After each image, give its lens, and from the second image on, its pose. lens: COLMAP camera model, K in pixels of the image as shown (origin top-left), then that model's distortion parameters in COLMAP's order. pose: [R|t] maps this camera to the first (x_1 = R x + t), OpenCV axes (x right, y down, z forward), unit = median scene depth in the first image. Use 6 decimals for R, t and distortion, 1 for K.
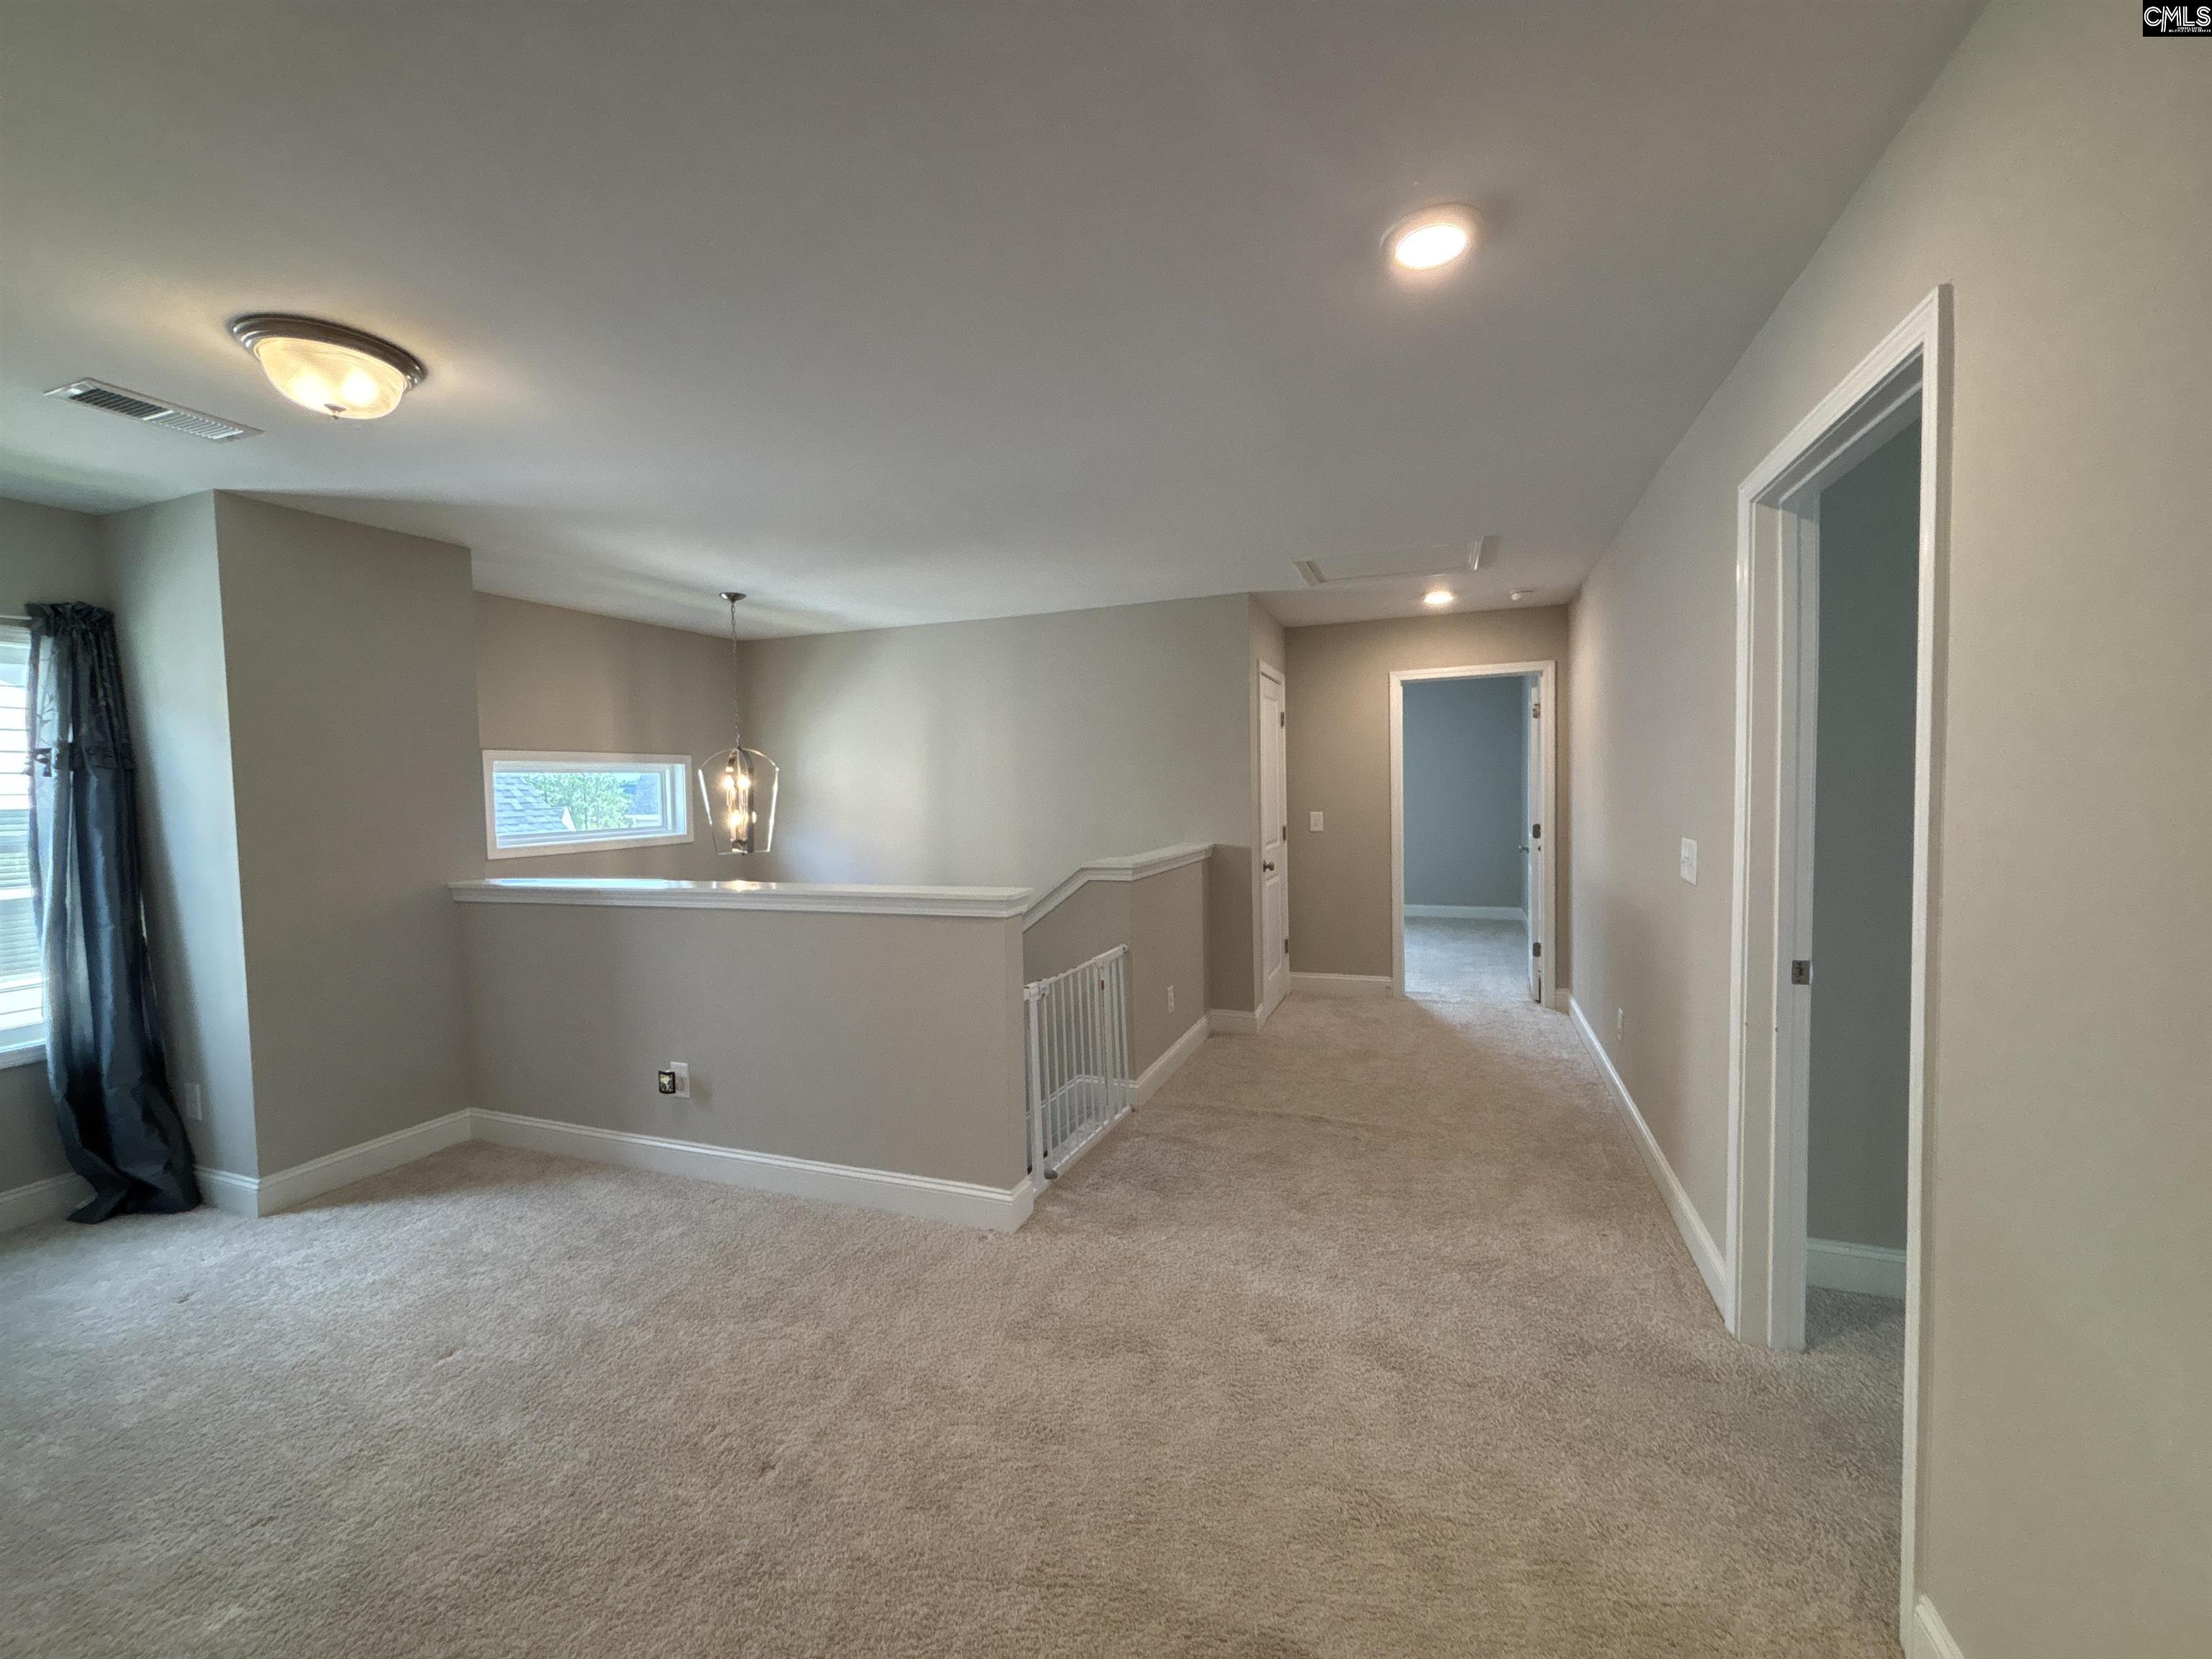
lens RADIAL K [[892.8, 0, 1109.4], [0, 892.8, 826.0], [0, 0, 1]] dist [0.002419, 0.000257]
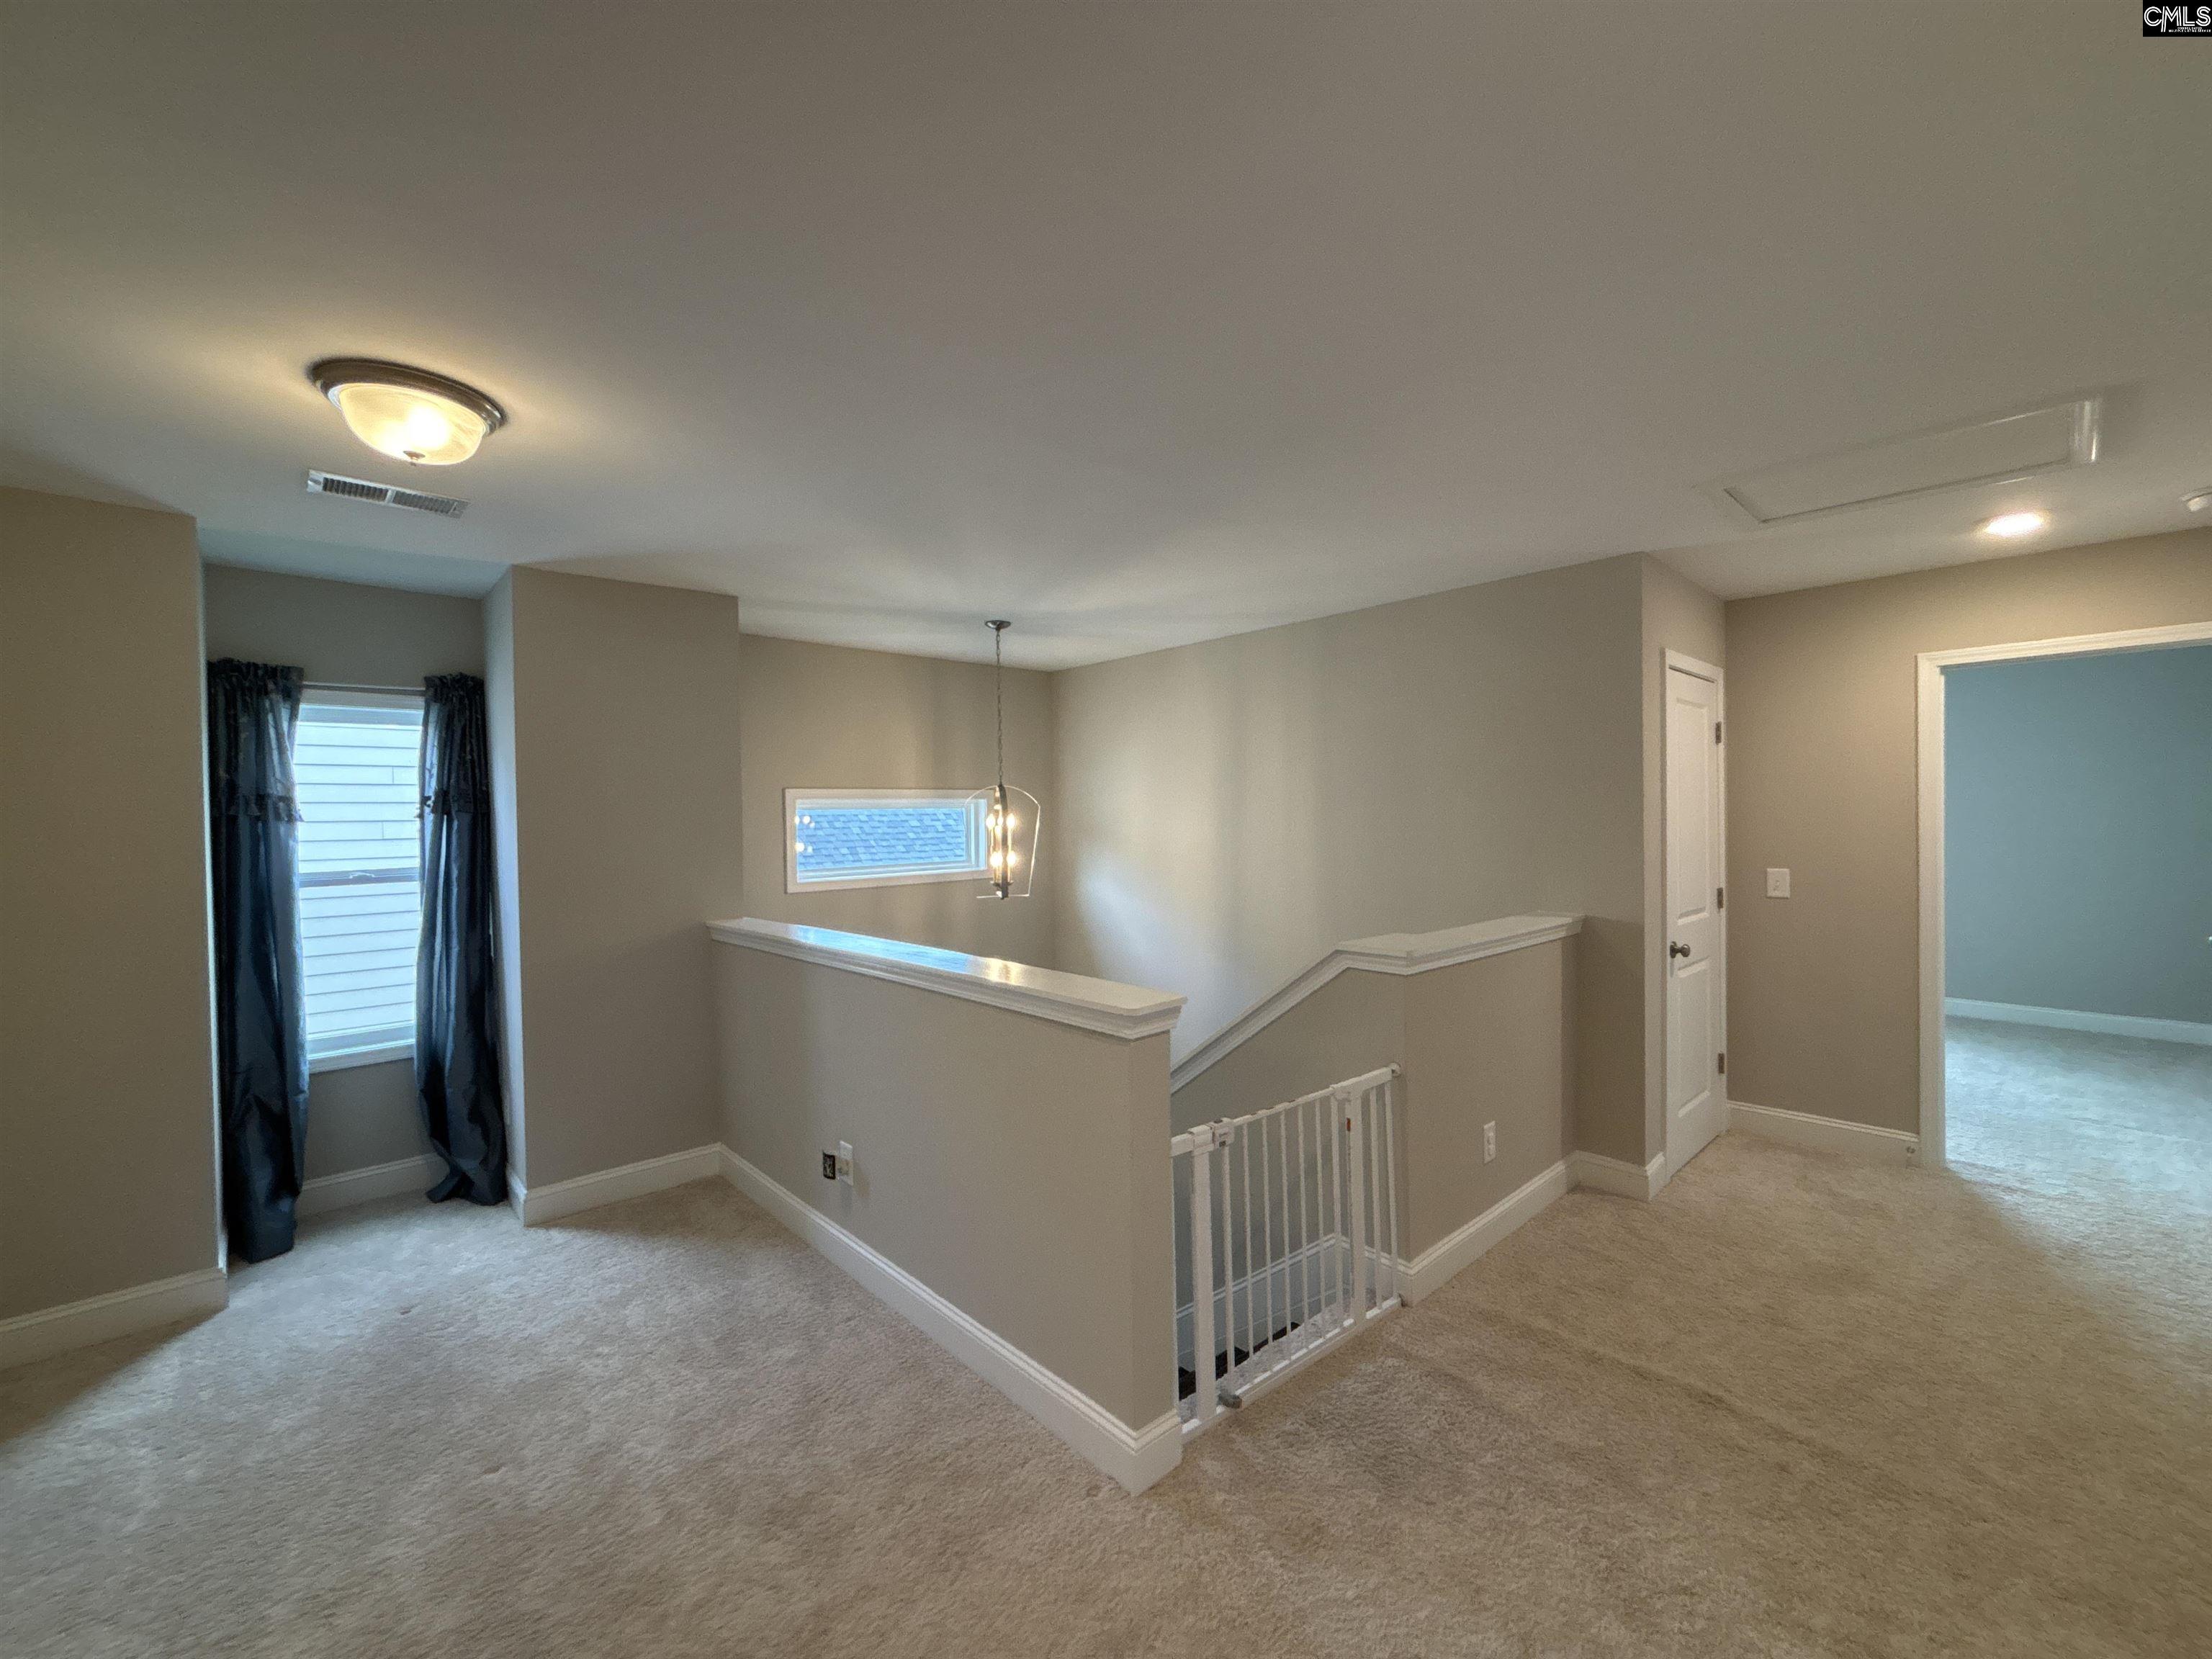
lens RADIAL K [[900.2, 0, 1106.0], [0, 900.2, 827.8], [0, 0, 1]] dist [-0.002816, -0.000037]
pose [[0.893521, 0.014882, -0.448775, 0.137282], [-0.024217, 0.999593, -0.015068, -0.039856], [0.448368, 0.024332, 0.893518, 0.276108]]
